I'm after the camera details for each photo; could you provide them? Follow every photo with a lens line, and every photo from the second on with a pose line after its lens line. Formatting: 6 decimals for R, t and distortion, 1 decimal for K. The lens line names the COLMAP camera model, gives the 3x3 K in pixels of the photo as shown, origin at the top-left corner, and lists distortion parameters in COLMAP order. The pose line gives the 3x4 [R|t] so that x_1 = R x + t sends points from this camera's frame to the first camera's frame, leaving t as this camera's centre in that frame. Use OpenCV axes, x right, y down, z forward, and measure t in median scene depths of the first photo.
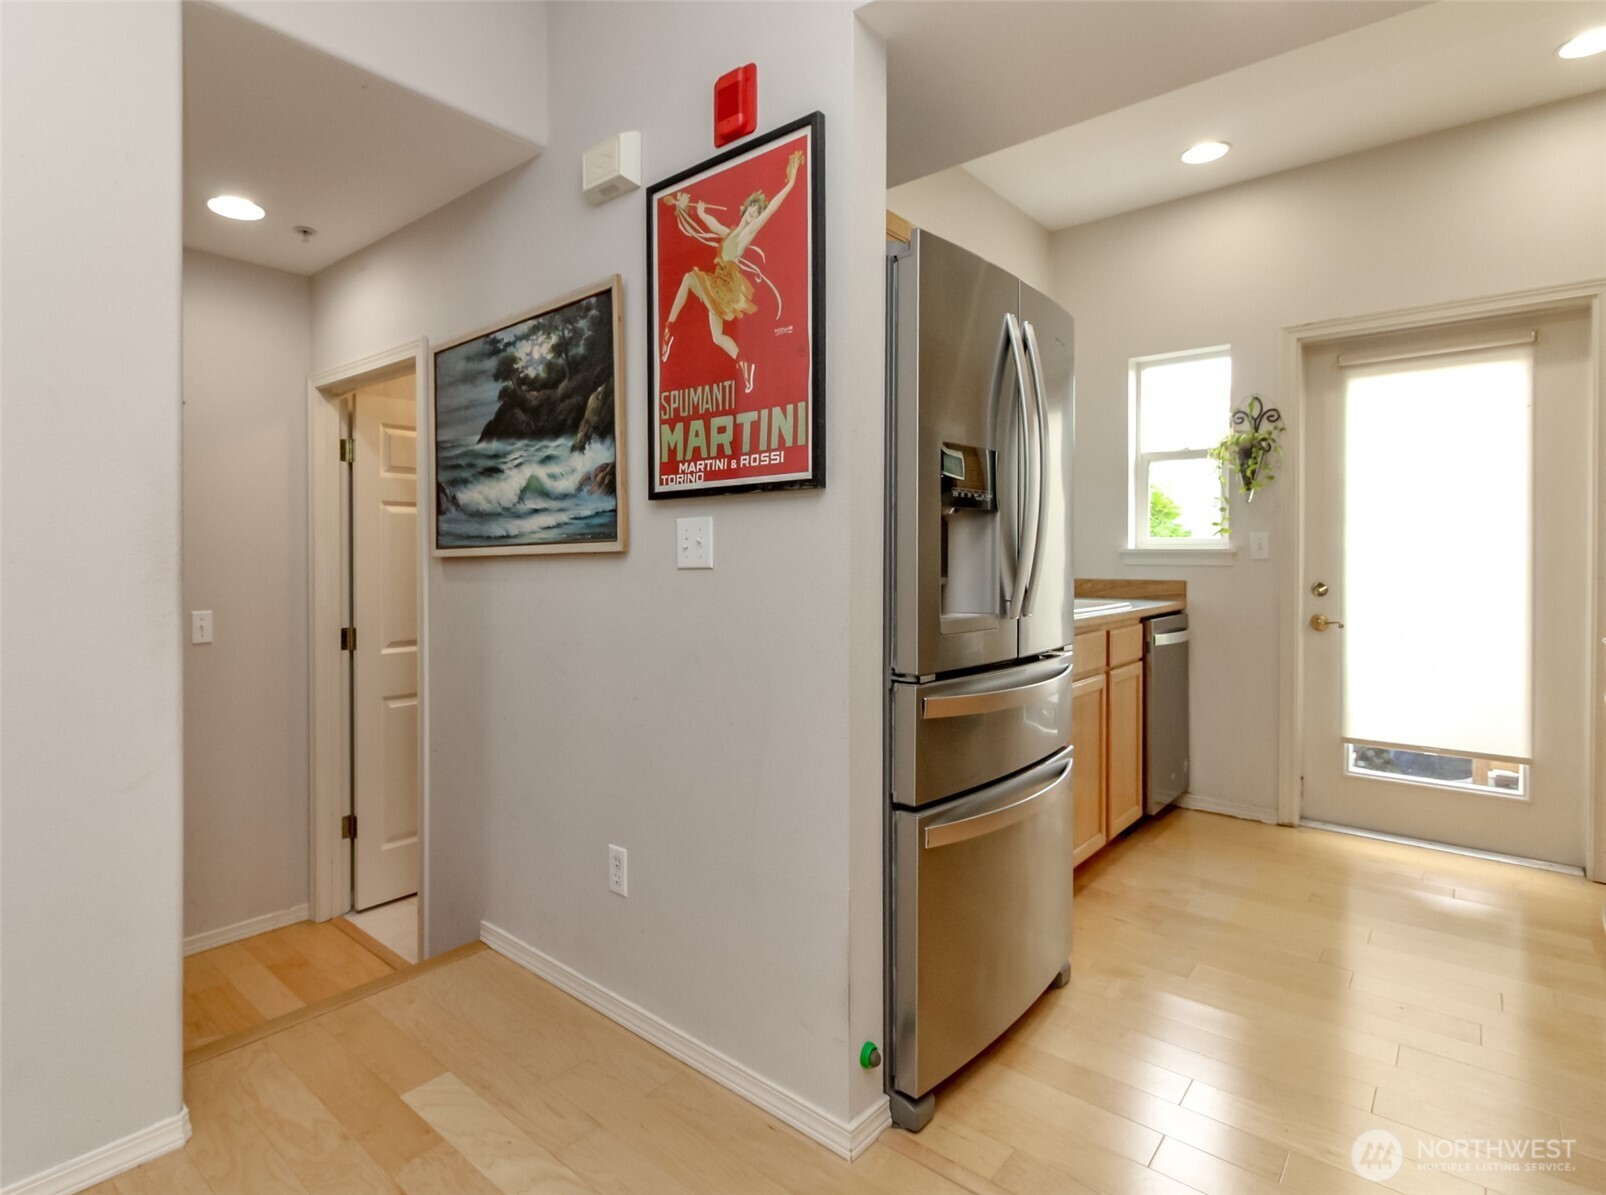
lens RADIAL K [[837.4, 0, 717.9], [0, 837.4, 561.4], [0, 0, 1]] dist [0.023199, -0.009949]
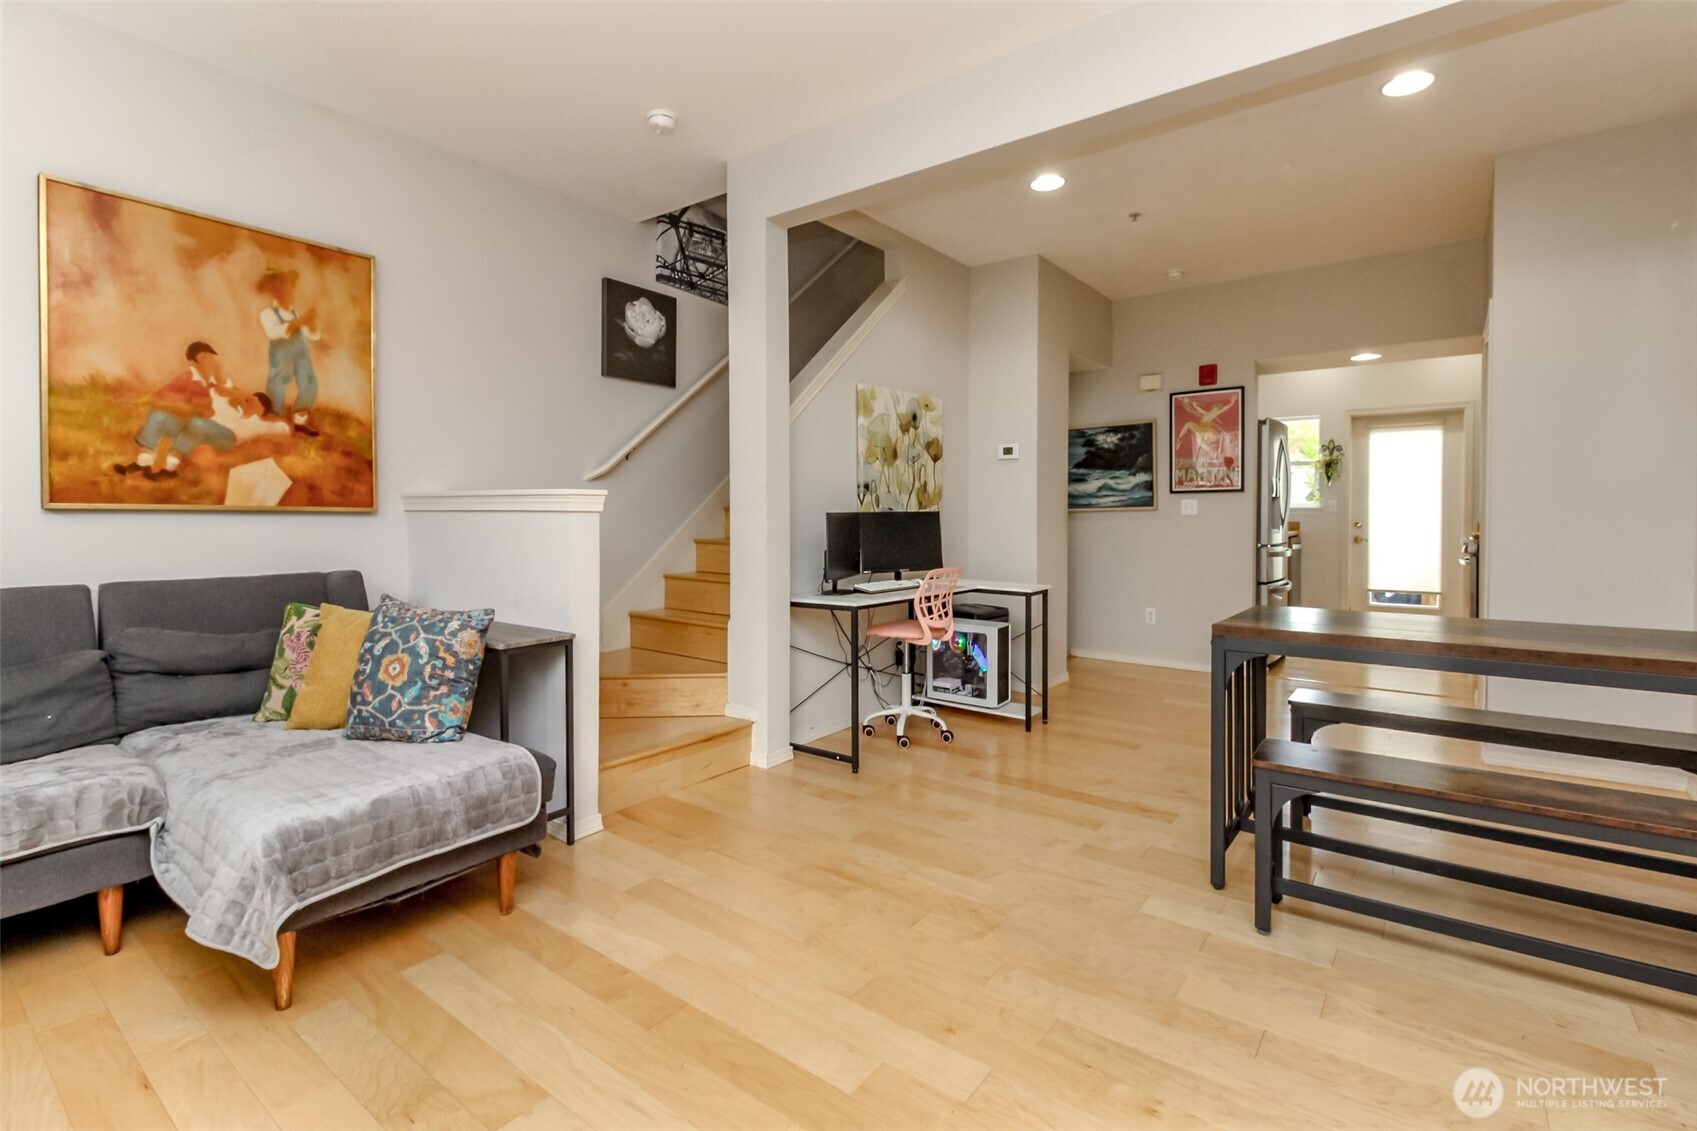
lens RADIAL K [[794.9, 0, 840.6], [0, 794.9, 527.8], [0, 0, 1]] dist [0.013661, -0.000214]
pose [[0.995945, -0.005996, 0.089759, -0.946851], [0.004776, 0.999893, 0.013796, 0.004967], [-0.089832, -0.013312, 0.995868, -1.111451]]
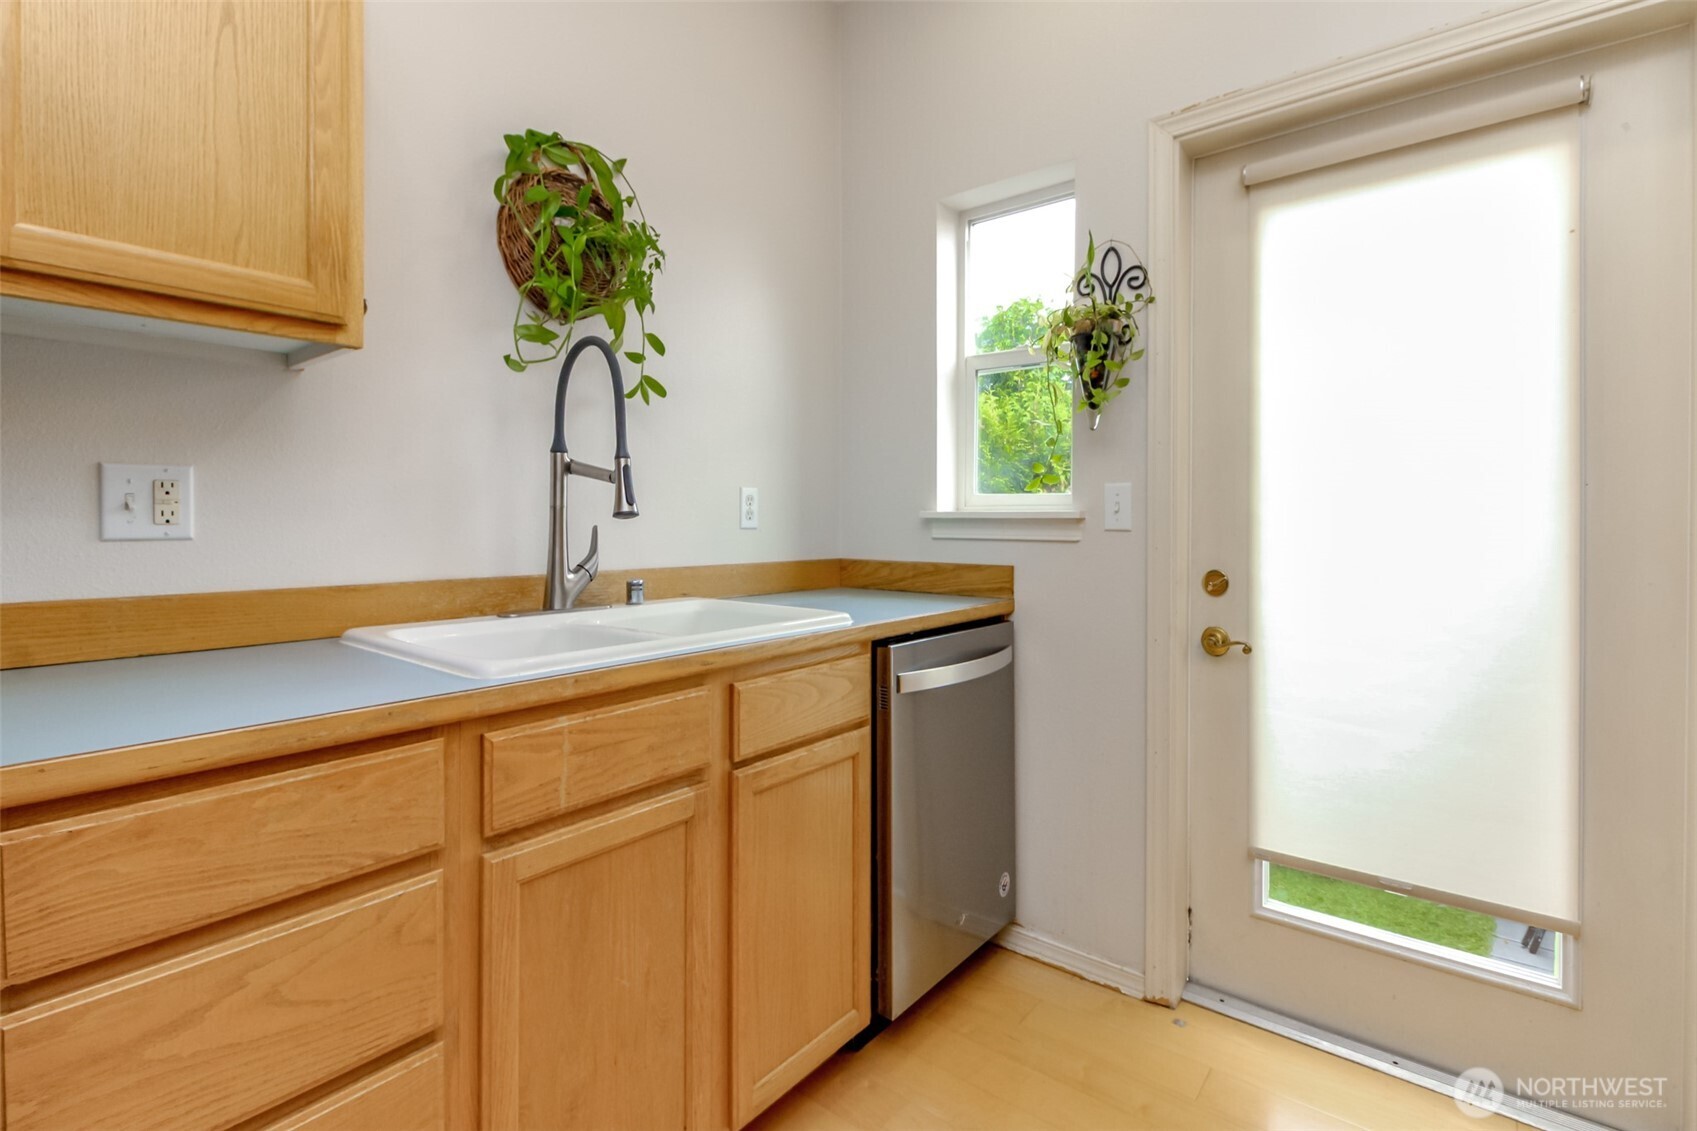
lens RADIAL K [[780.9, 0, 841.7], [0, 780.9, 527.7], [0, 0, 1]] dist [0.026437, -0.016244]
pose [[0.998858, 0.000362, 0.047775, 0.467410], [-0.000278, 0.999998, -0.001770, -0.003308], [-0.047775, 0.001755, 0.998857, 0.519483]]
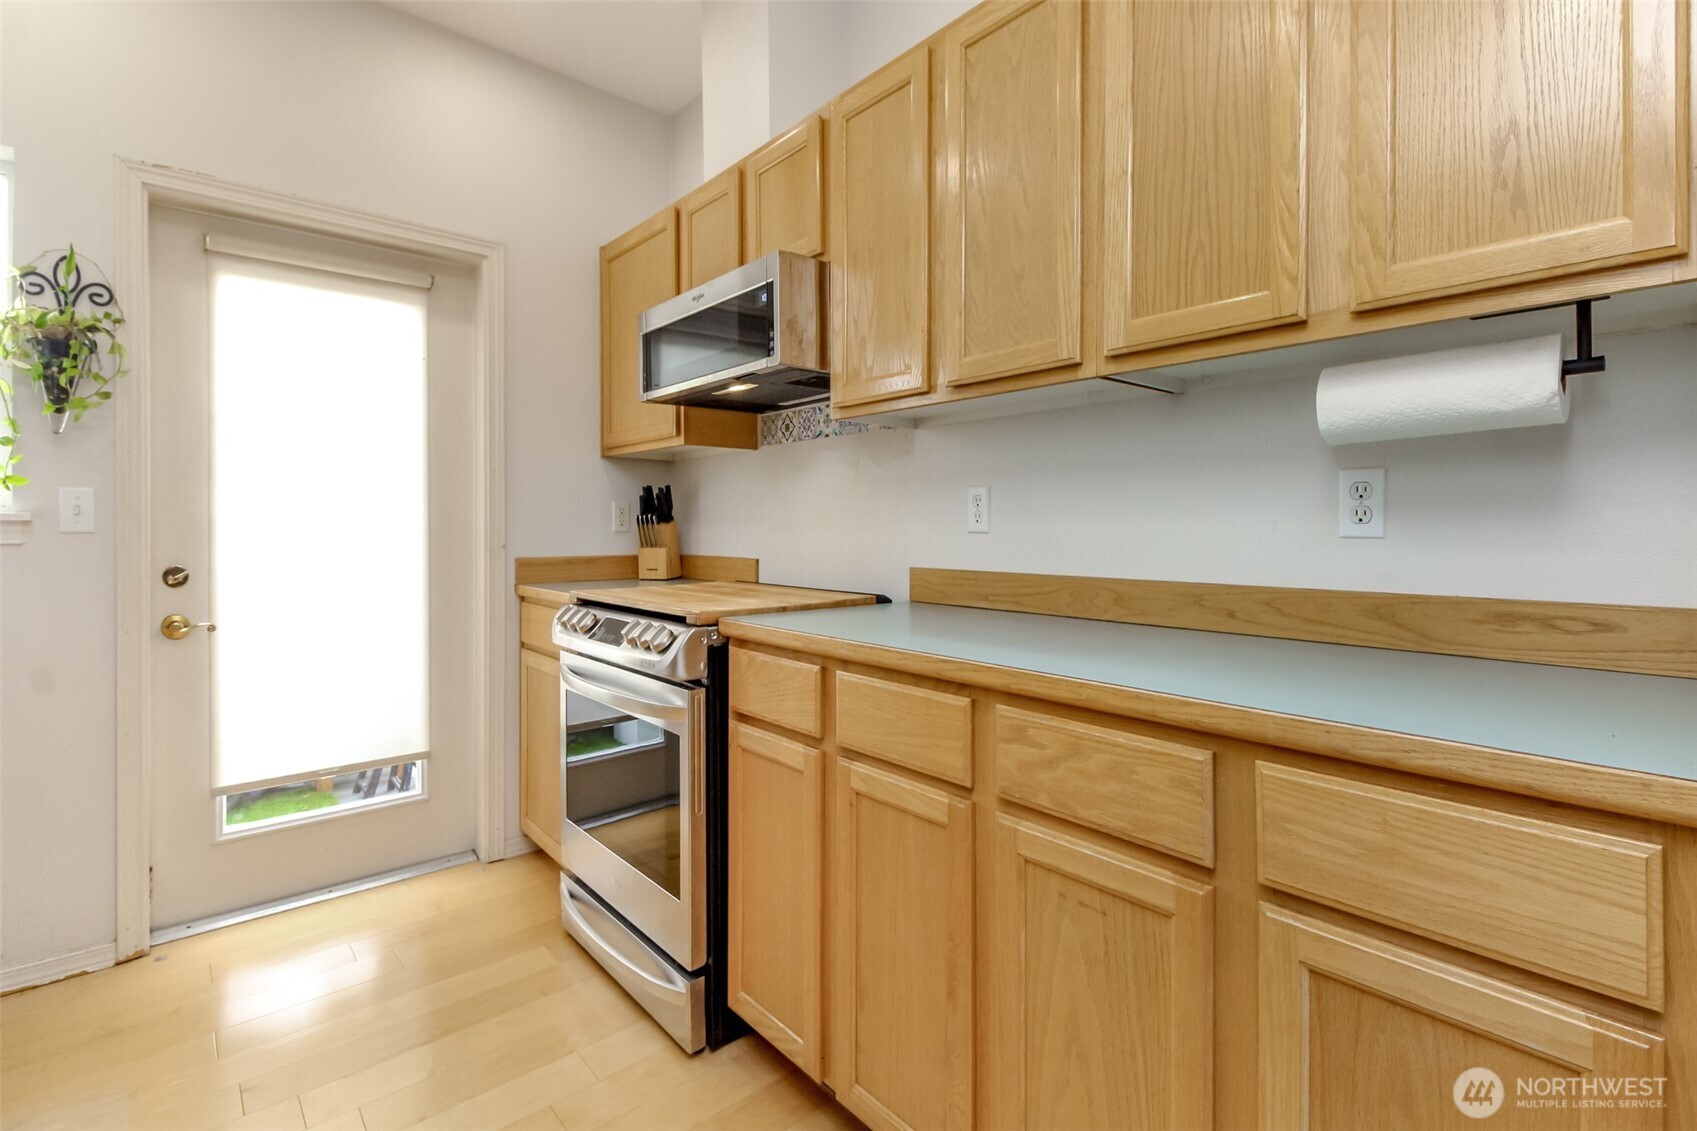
lens RADIAL K [[780.9, 0, 841.7], [0, 780.9, 527.7], [0, 0, 1]] dist [0.026437, -0.016244]
pose [[0.124600, -0.004775, 0.992196, 0.174389], [0.006441, 0.999971, 0.004004, -0.004842], [-0.992186, 0.005892, 0.124627, 0.434761]]
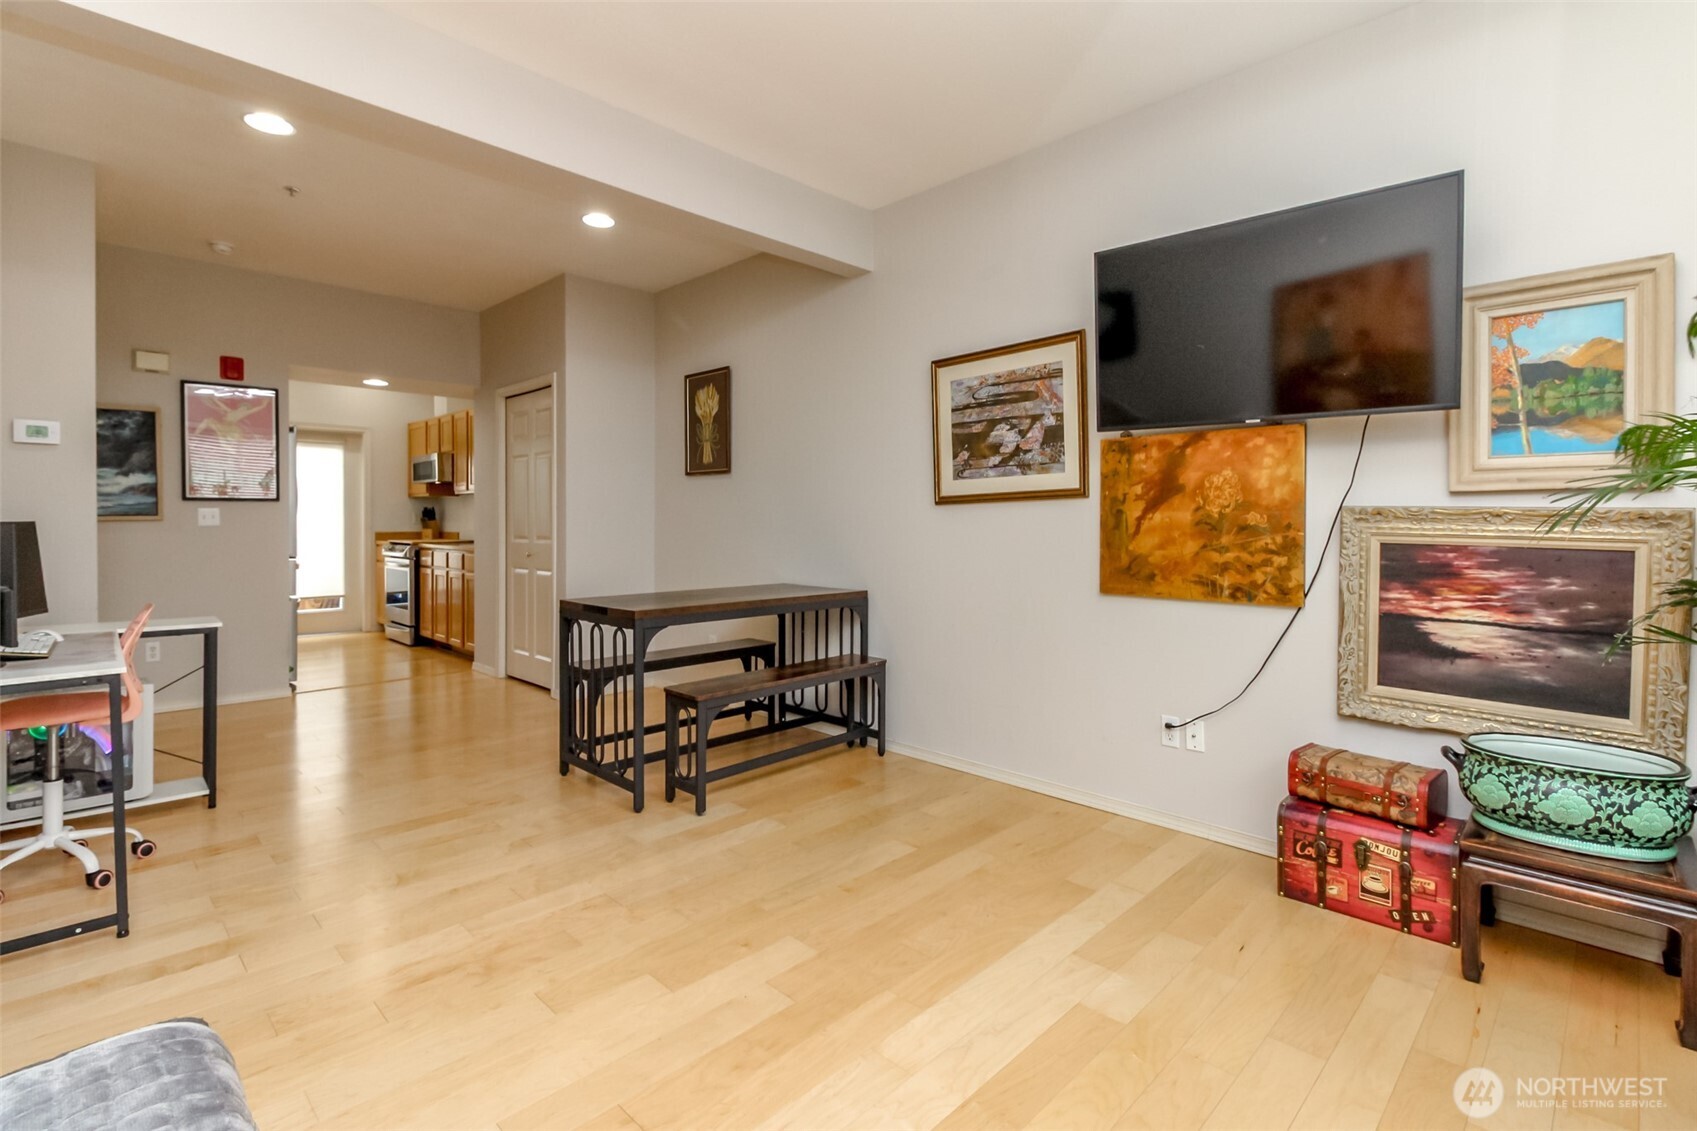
lens RADIAL K [[794.9, 0, 840.6], [0, 794.9, 527.8], [0, 0, 1]] dist [0.013661, -0.000214]
pose [[0.040463, -0.008311, 0.999146, -1.497171], [0.002812, 0.999962, 0.008204, -0.001438], [-0.999177, 0.002478, 0.040484, -0.683215]]
